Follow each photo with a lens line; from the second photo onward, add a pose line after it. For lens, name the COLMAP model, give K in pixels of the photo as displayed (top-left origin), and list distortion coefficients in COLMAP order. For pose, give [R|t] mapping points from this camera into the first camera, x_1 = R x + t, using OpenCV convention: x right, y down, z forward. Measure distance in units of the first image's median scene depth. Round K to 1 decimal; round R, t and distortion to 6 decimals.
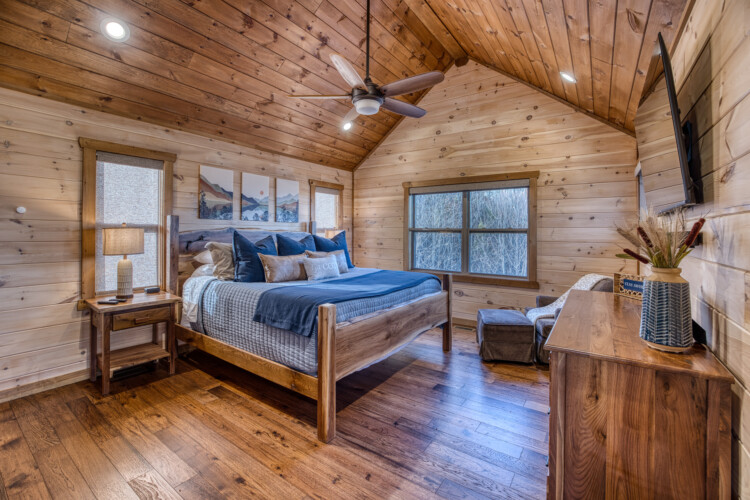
lens RADIAL K [[324.5, 0, 370.3], [0, 324.5, 228.8], [0, 0, 1]] dist [-0.032810, 0.001885]
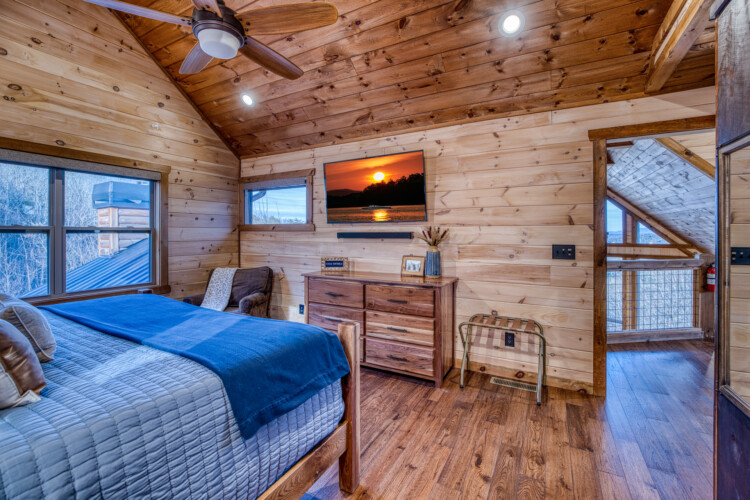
lens RADIAL K [[324.5, 0, 373.8], [0, 324.5, 232.4], [0, 0, 1]] dist [-0.032810, 0.001885]
pose [[-0.121635, -0.006089, 0.992556, -1.001960], [-0.010847, 0.999930, 0.004805, 0.002065], [-0.992516, -0.010181, -0.121692, 1.106069]]
